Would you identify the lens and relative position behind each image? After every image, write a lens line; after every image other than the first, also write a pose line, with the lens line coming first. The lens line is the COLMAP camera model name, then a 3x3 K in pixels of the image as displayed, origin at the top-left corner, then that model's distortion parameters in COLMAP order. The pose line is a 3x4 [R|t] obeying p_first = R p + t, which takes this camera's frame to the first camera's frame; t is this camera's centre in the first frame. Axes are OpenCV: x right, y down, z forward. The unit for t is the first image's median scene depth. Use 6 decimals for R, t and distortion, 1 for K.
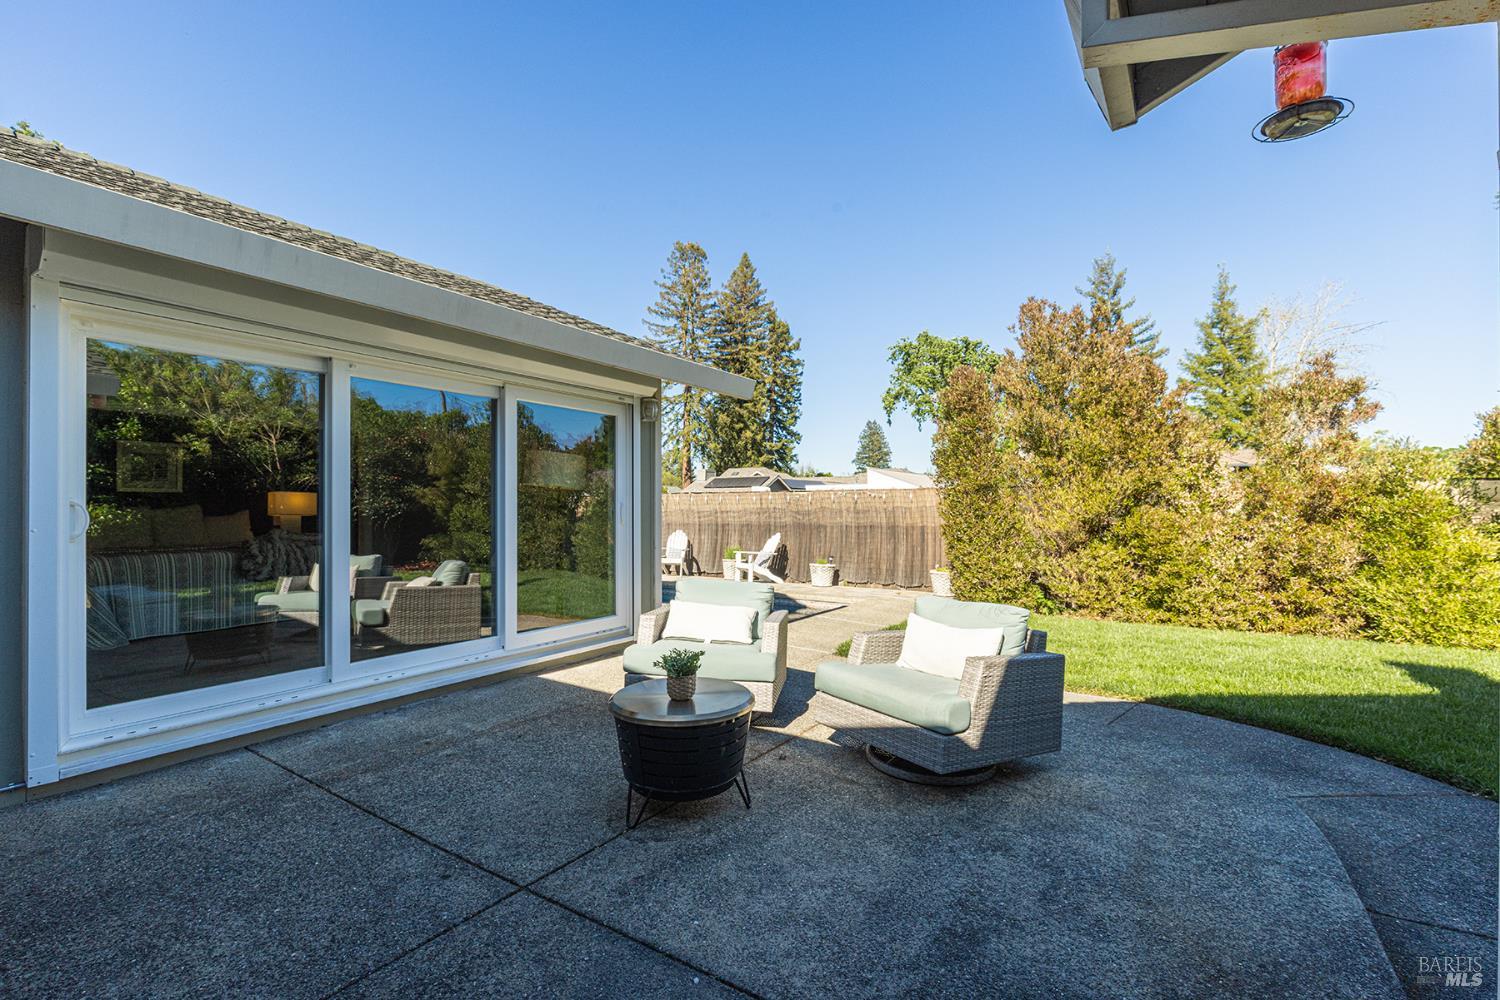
lens RADIAL K [[671.4, 0, 757.5], [0, 671.4, 507.8], [0, 0, 1]] dist [0.004347, 0.000579]
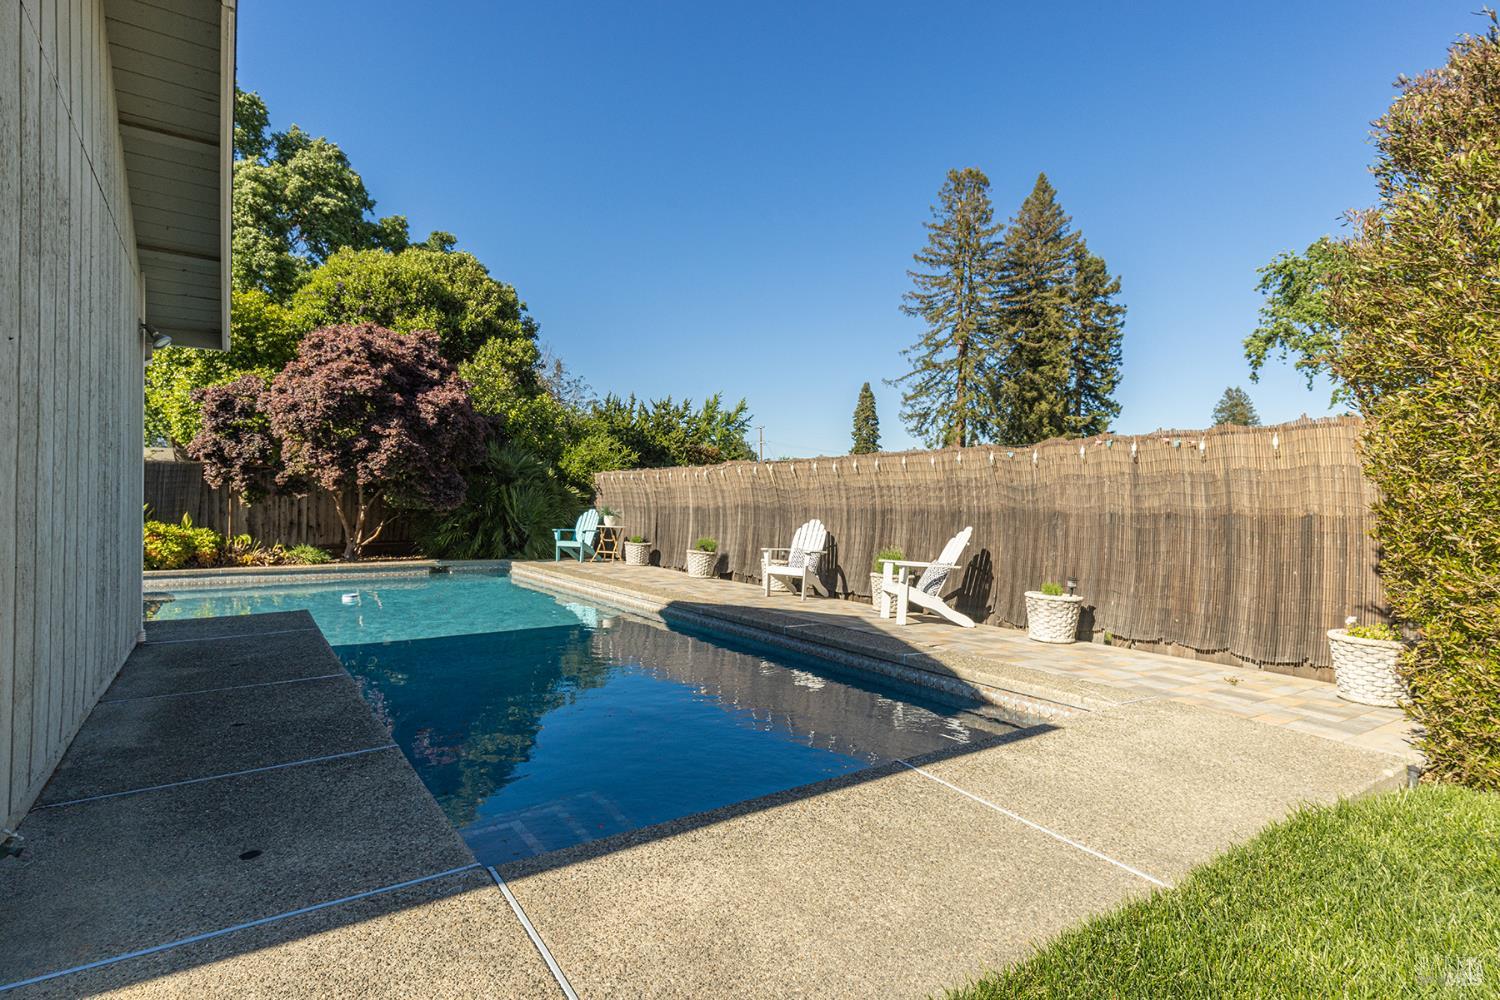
lens RADIAL K [[766.9, 0, 758.5], [0, 766.9, 497.6], [0, 0, 1]] dist [0.002581, 0.000672]
pose [[0.926346, 0.008417, -0.376581, 0.016045], [-0.010685, 0.999935, -0.003934, 0.003018], [0.376523, 0.007668, 0.926376, 0.062807]]
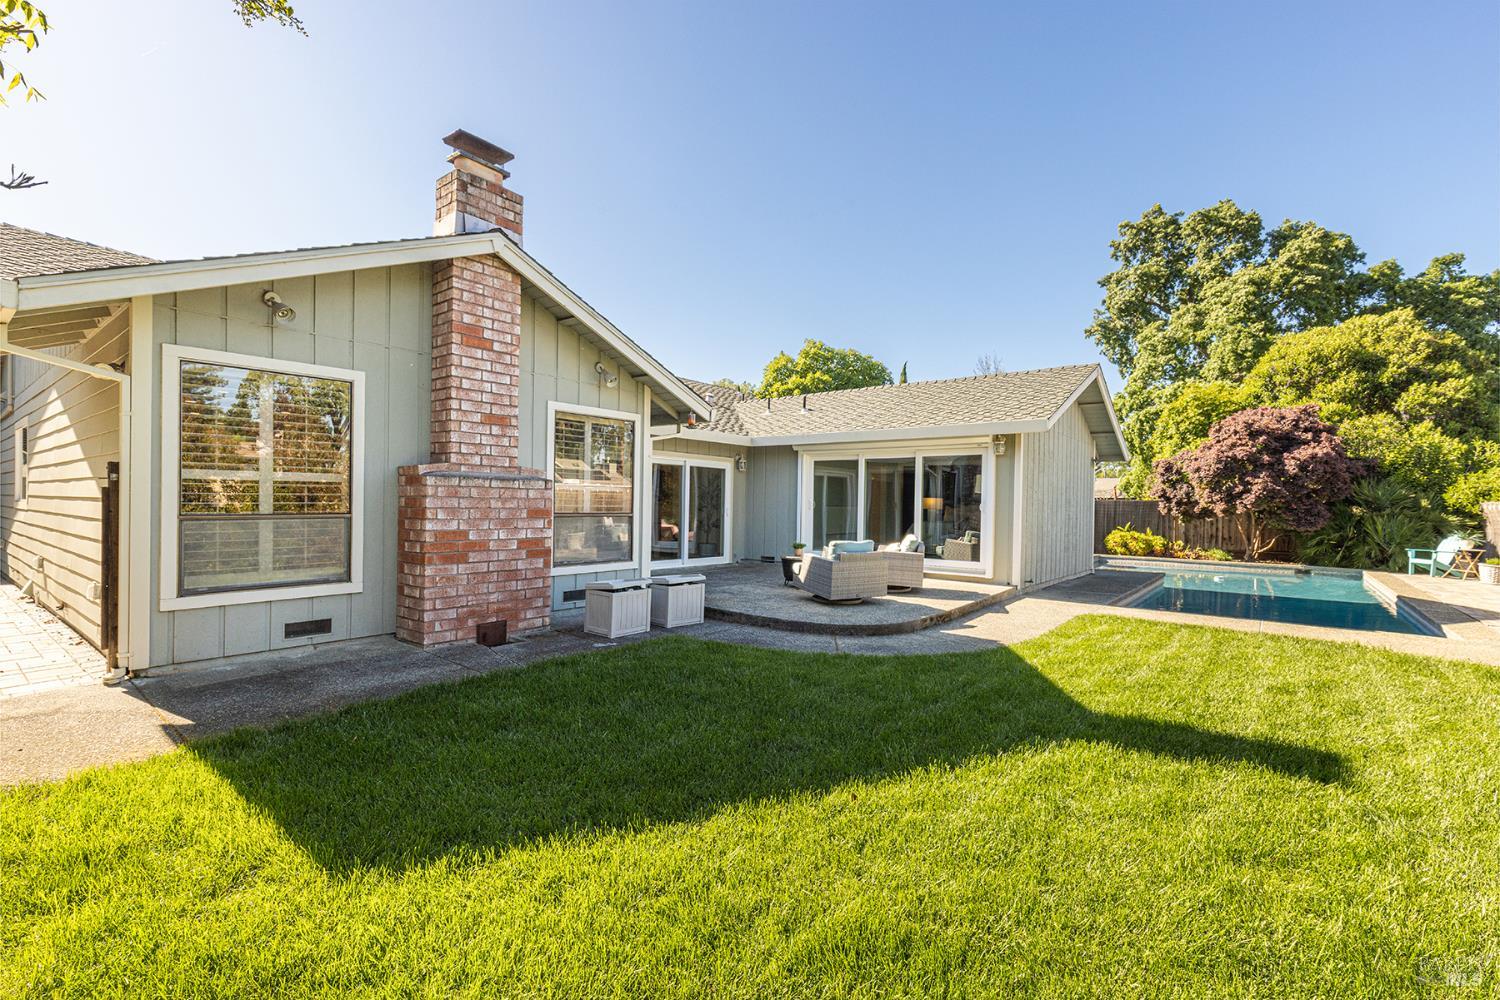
lens RADIAL K [[667.0, 0, 752.9], [0, 667.0, 509.9], [0, 0, 1]] dist [-0.000638, -0.000288]
pose [[-0.088881, 0.007348, -0.996015, 0.111605], [-0.018389, 0.999790, 0.009017, 0.000615], [0.995872, 0.019117, -0.088728, 0.036523]]
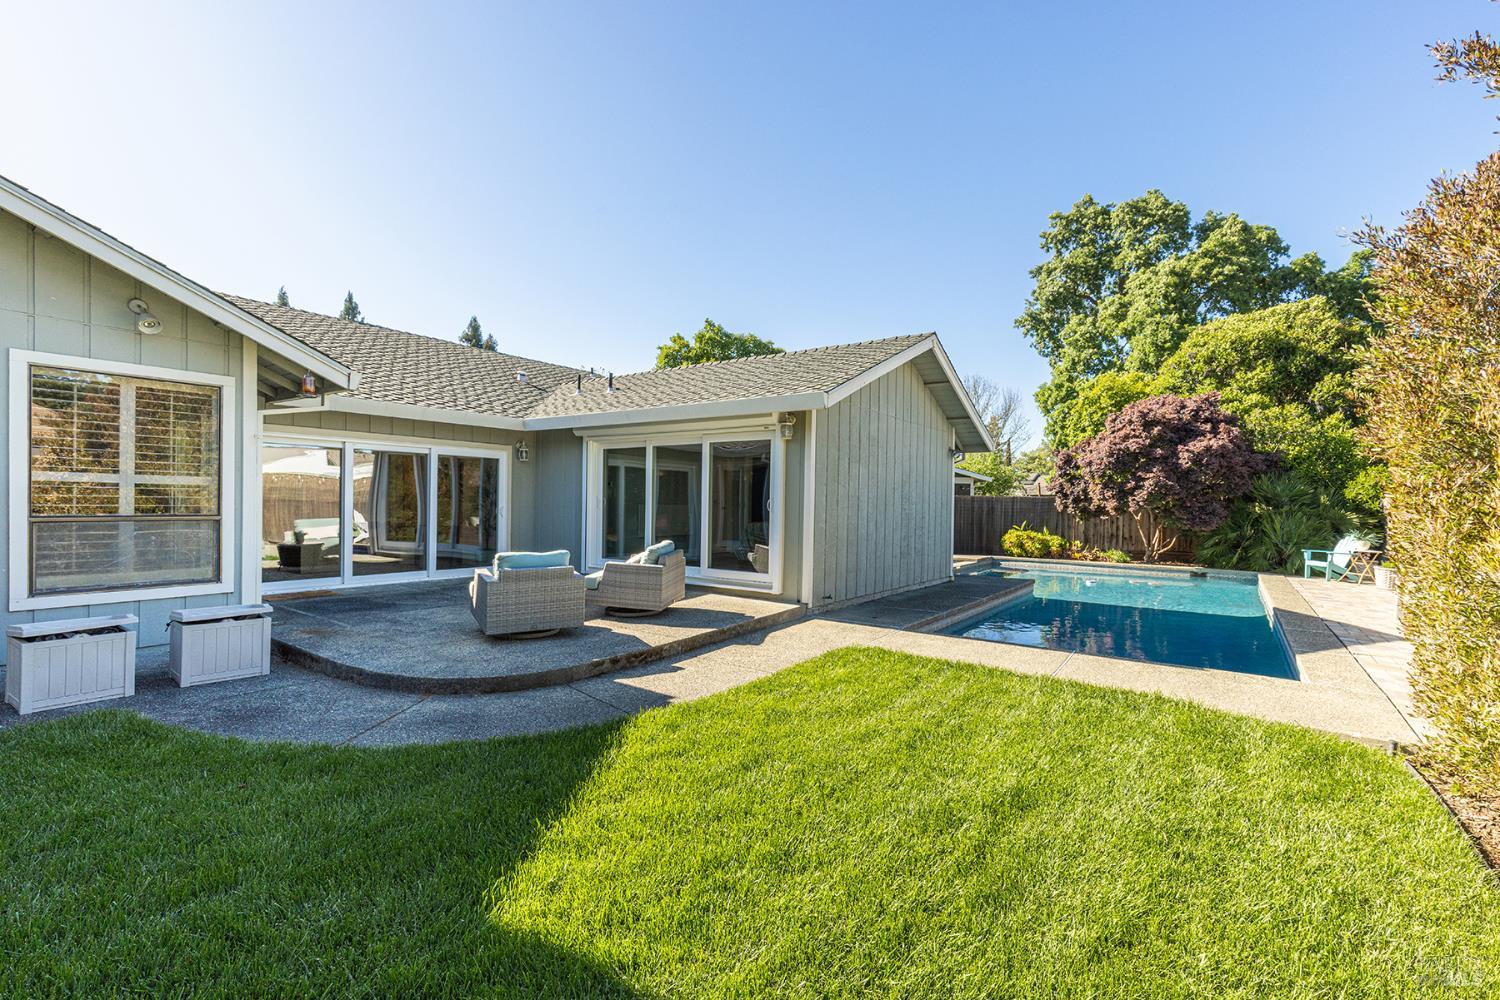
lens RADIAL K [[671.4, 0, 757.5], [0, 671.4, 507.8], [0, 0, 1]] dist [0.004347, 0.000579]
pose [[-0.028203, 0.008608, -0.999565, 0.085458], [-0.017012, 0.999814, 0.009090, -0.000080], [0.999457, 0.017261, -0.028051, 0.067727]]
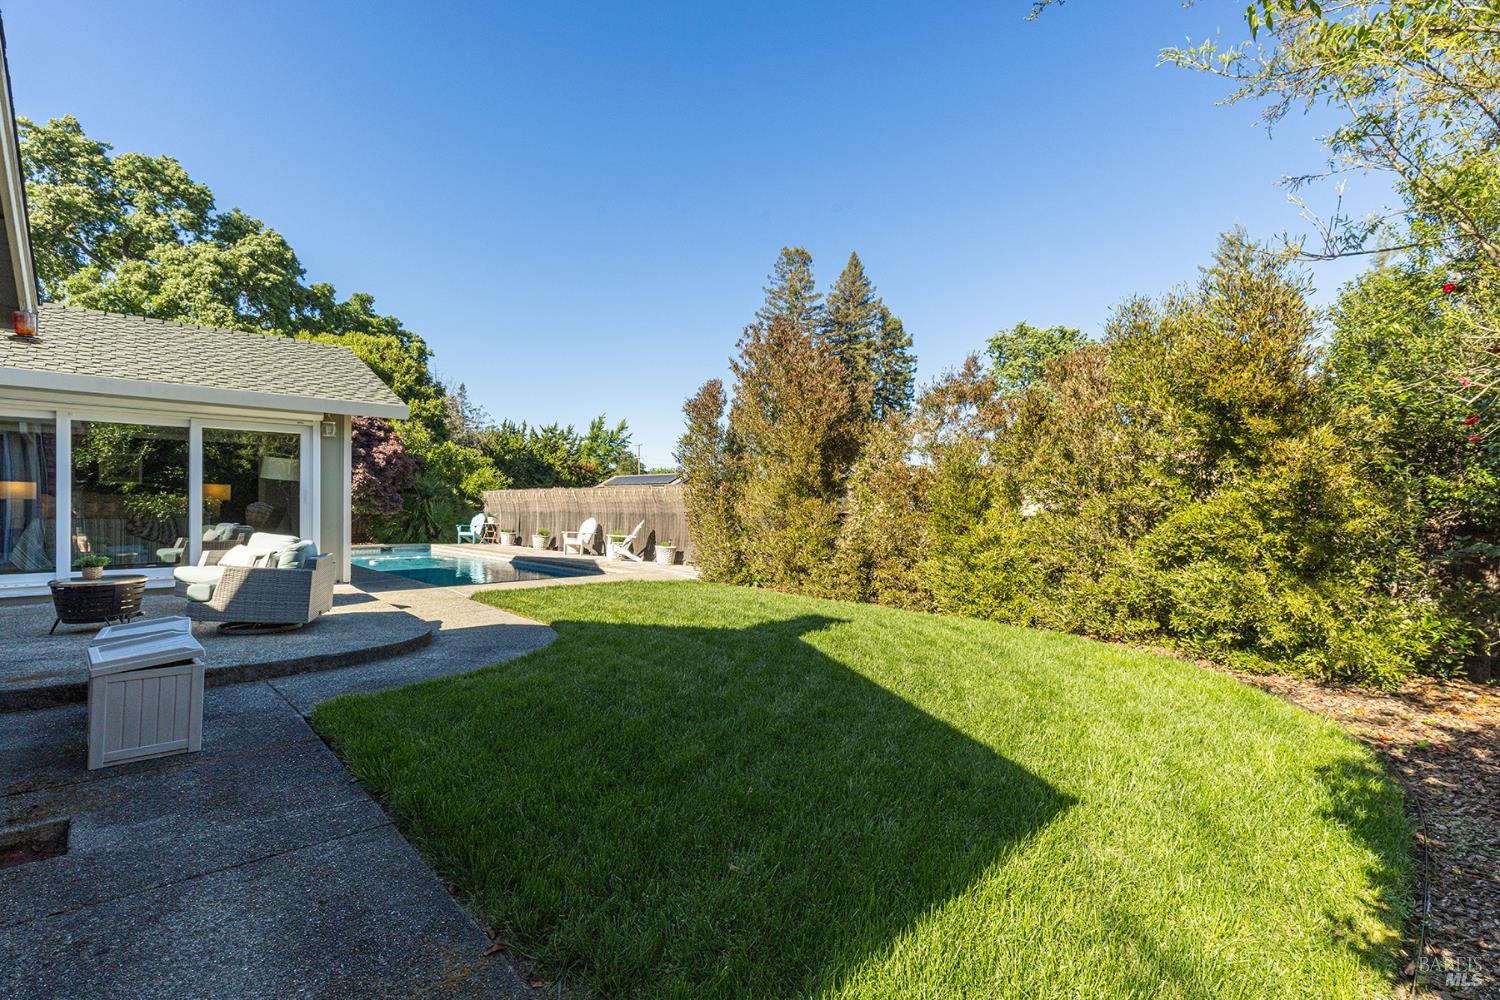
lens RADIAL K [[671.4, 0, 757.5], [0, 671.4, 507.8], [0, 0, 1]] dist [0.004347, 0.000579]
pose [[0.973903, 0.007077, -0.226855, 0.078609], [-0.006402, 0.999973, 0.003711, 0.001526], [0.226875, -0.002161, 0.973921, -0.018777]]
